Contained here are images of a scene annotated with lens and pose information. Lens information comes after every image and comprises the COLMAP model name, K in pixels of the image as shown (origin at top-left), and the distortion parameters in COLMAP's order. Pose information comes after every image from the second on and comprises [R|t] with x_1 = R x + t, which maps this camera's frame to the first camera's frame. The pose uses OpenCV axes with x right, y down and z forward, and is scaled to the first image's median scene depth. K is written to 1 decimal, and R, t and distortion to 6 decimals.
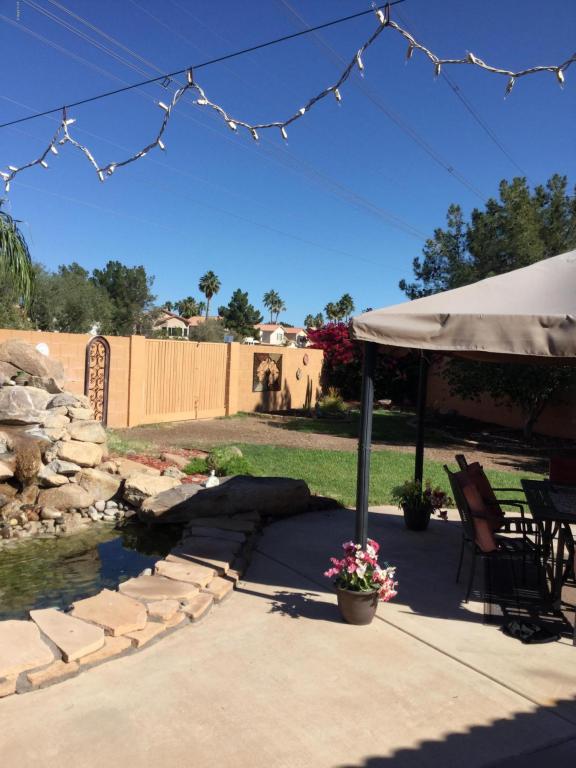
lens RADIAL K [[699.0, 0, 283.4], [0, 699.0, 384.4], [0, 0, 1]] dist [0.047245, 0.000000]
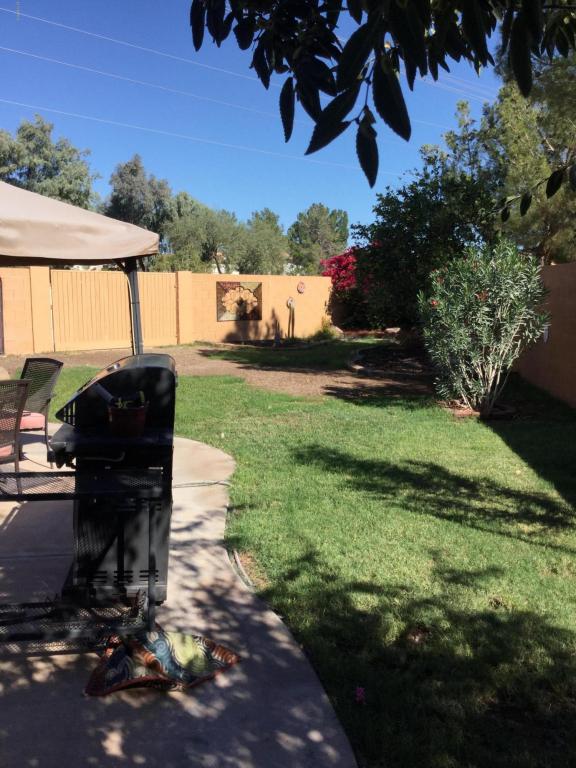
lens RADIAL K [[699.0, 0, 286.5], [0, 699.0, 383.1], [0, 0, 1]] dist [0.047245, 0.000000]
pose [[0.947315, 0.002929, -0.320291, 0.883775], [0.023304, 0.996678, 0.078039, 0.054622], [0.319456, -0.081392, 0.944099, 0.197743]]
